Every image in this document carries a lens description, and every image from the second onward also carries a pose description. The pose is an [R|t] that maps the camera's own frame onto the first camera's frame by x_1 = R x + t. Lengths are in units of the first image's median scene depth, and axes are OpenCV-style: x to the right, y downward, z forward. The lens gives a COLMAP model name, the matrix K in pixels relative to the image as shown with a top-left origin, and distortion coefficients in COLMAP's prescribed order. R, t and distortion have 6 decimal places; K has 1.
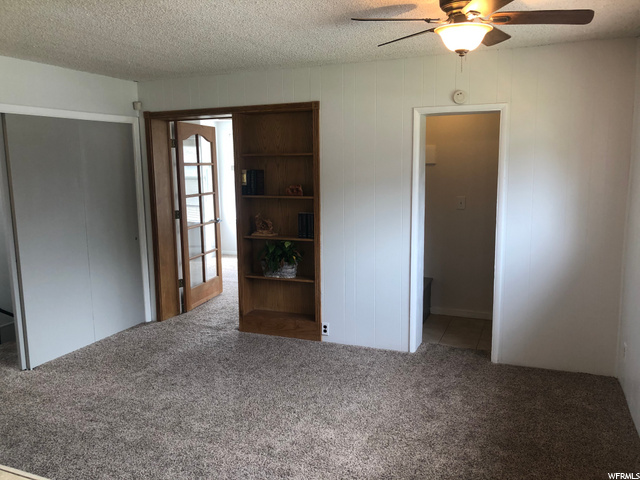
lens RADIAL K [[526.5, 0, 325.5], [0, 526.5, 242.5], [0, 0, 1]] dist [0.041993, -0.009482]
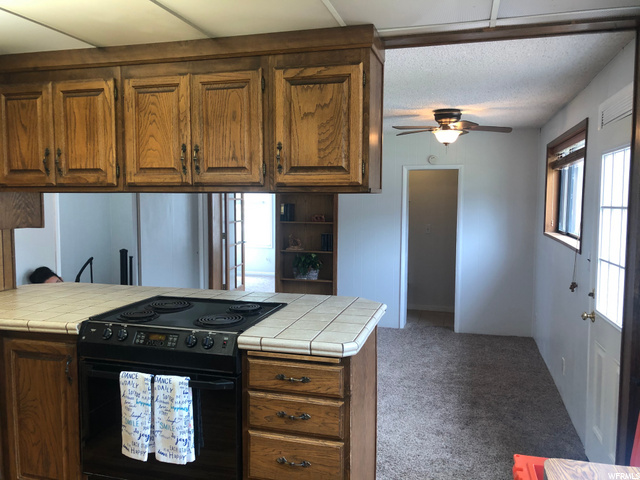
lens RADIAL K [[526.5, 0, 317.6], [0, 526.5, 238.7], [0, 0, 1]] dist [0.041993, -0.009482]
pose [[0.994592, 0.008494, 0.103515, -0.228234], [-0.000615, 0.997114, -0.075917, 0.072449], [-0.103862, 0.075442, 0.991726, -0.464766]]
